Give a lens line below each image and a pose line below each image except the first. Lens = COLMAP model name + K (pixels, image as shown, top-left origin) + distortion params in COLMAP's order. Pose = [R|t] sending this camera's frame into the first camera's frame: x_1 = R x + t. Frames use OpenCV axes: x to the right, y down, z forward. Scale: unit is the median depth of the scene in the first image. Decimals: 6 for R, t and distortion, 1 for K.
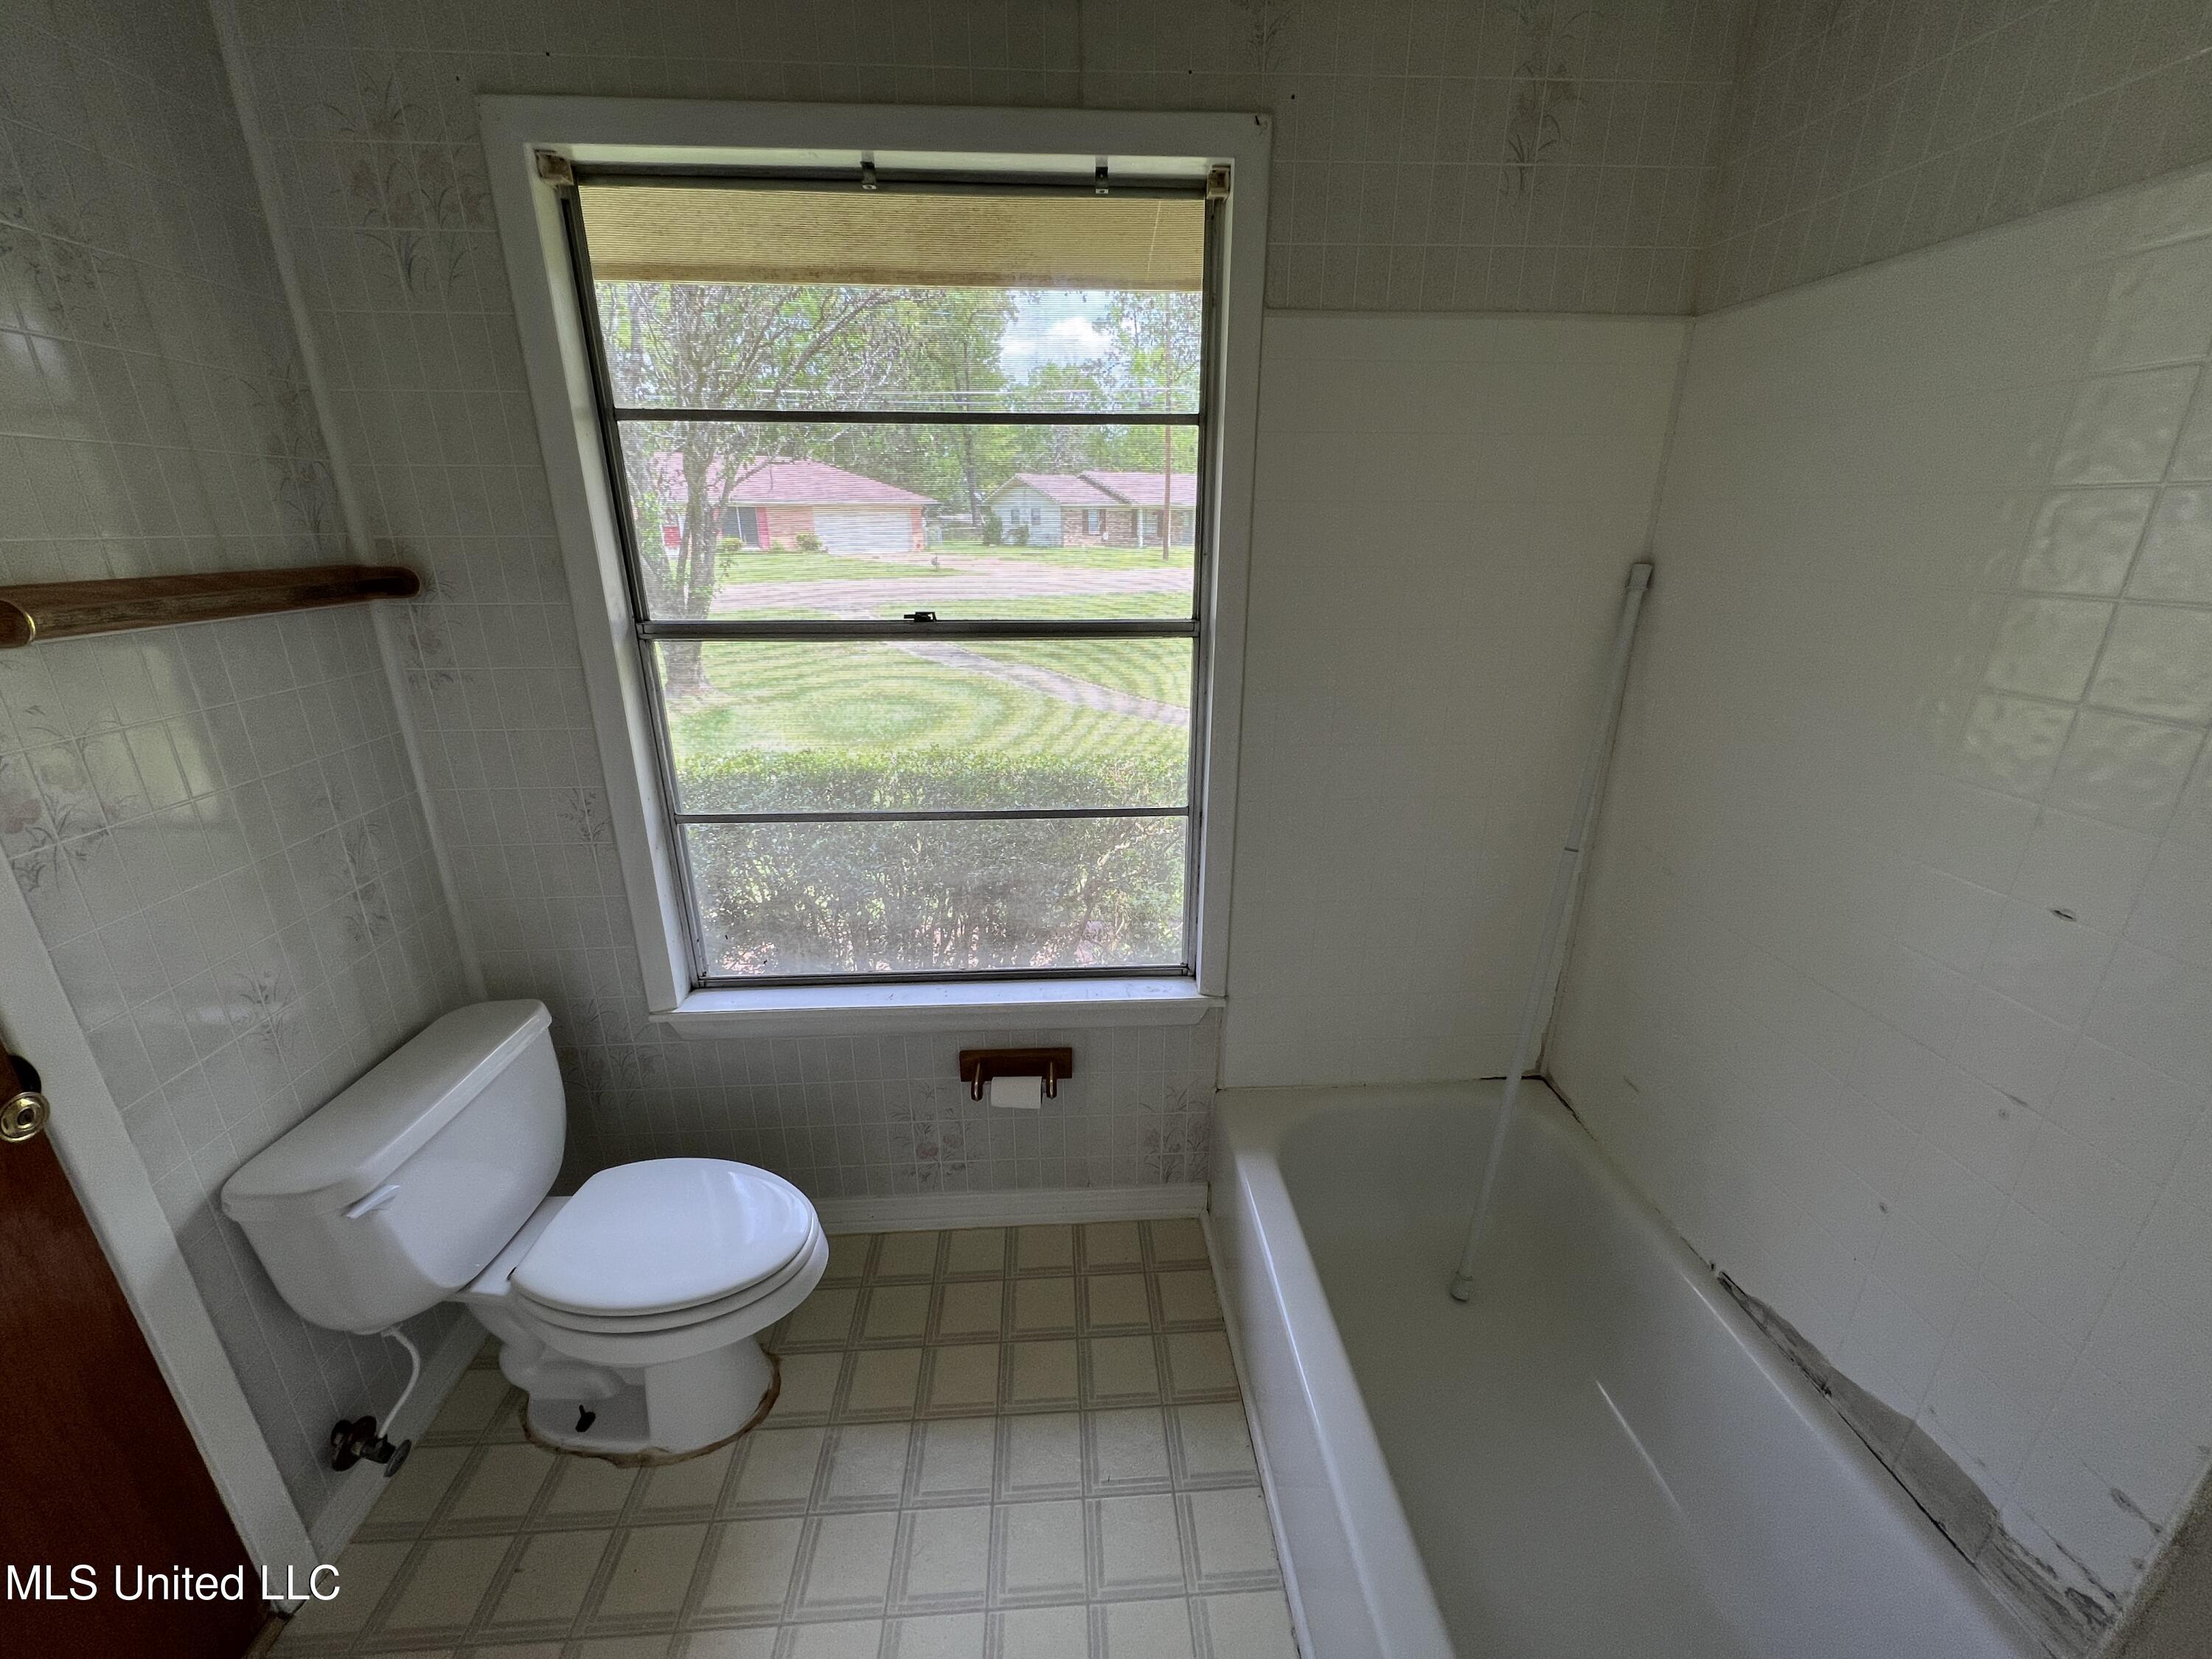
lens RADIAL K [[885.7, 0, 1106.8], [0, 885.7, 831.5], [0, 0, 1]] dist [-0.001392, 0.000738]
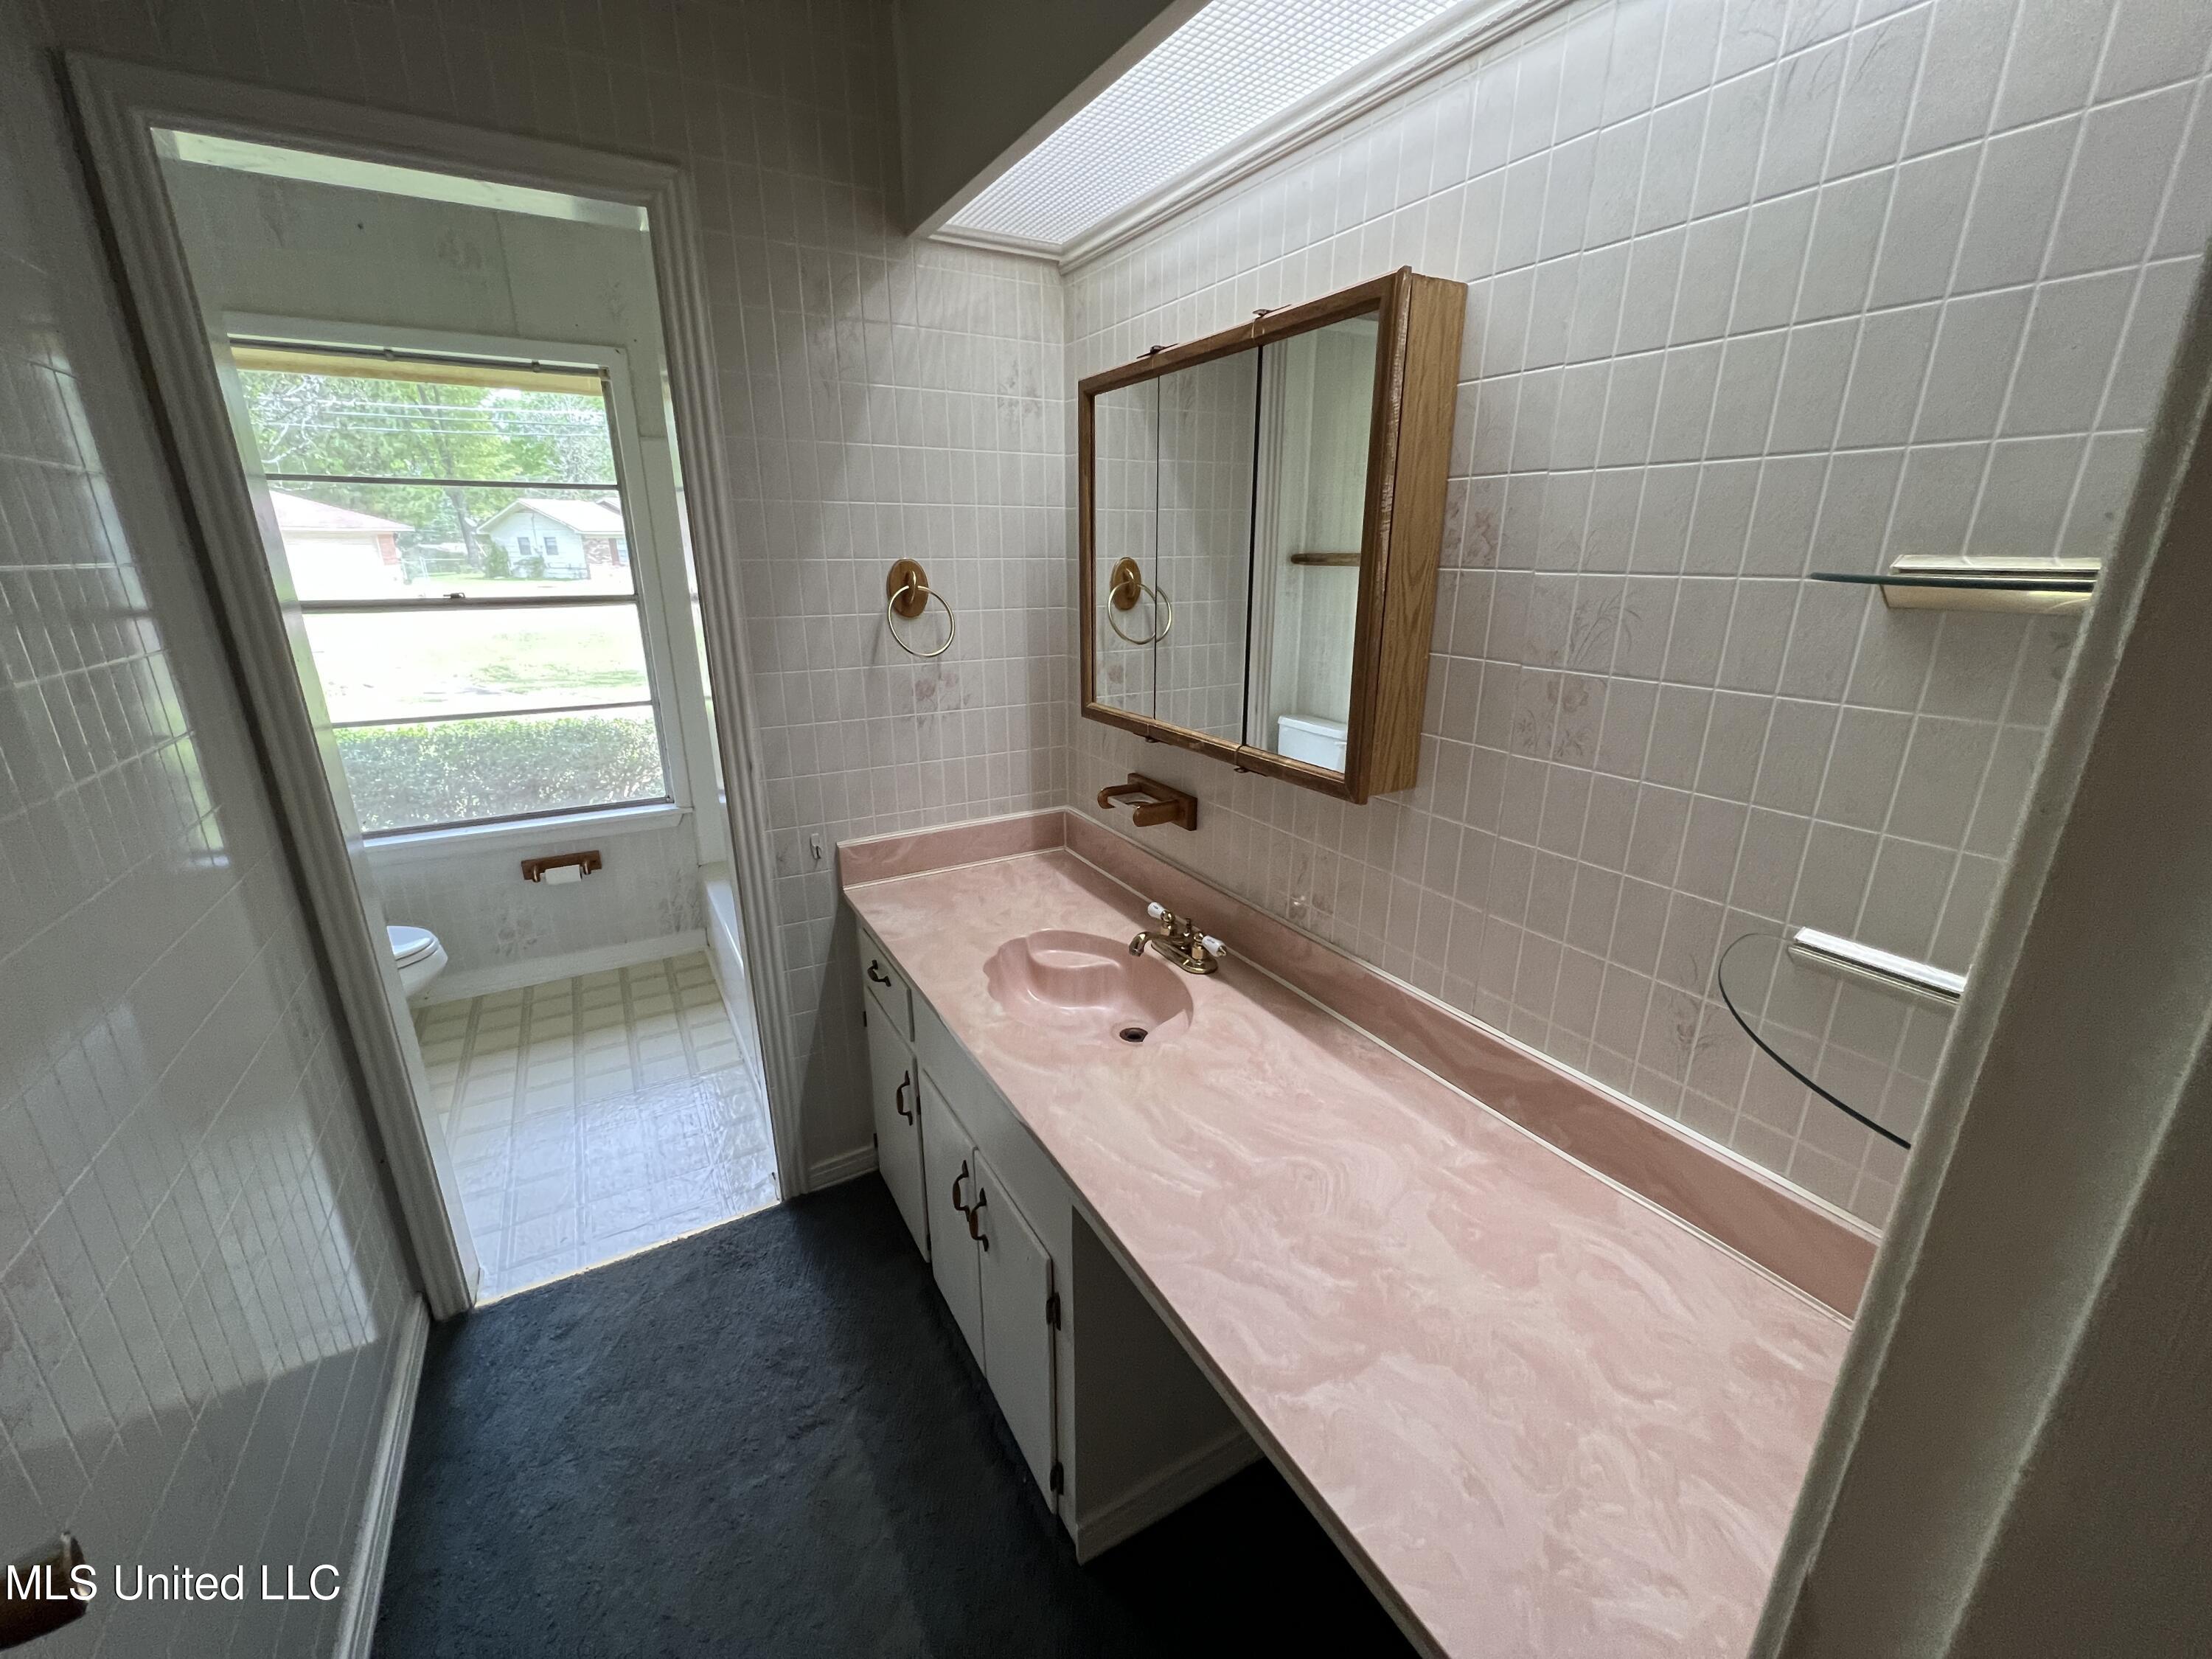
lens RADIAL K [[885.7, 0, 1106.8], [0, 885.7, 831.5], [0, 0, 1]] dist [-0.001392, 0.000738]
pose [[0.895394, -0.134478, 0.424482, 0.115821], [0.147480, 0.989063, 0.002249, 0.347506], [-0.420142, 0.060589, 0.905434, -0.933299]]
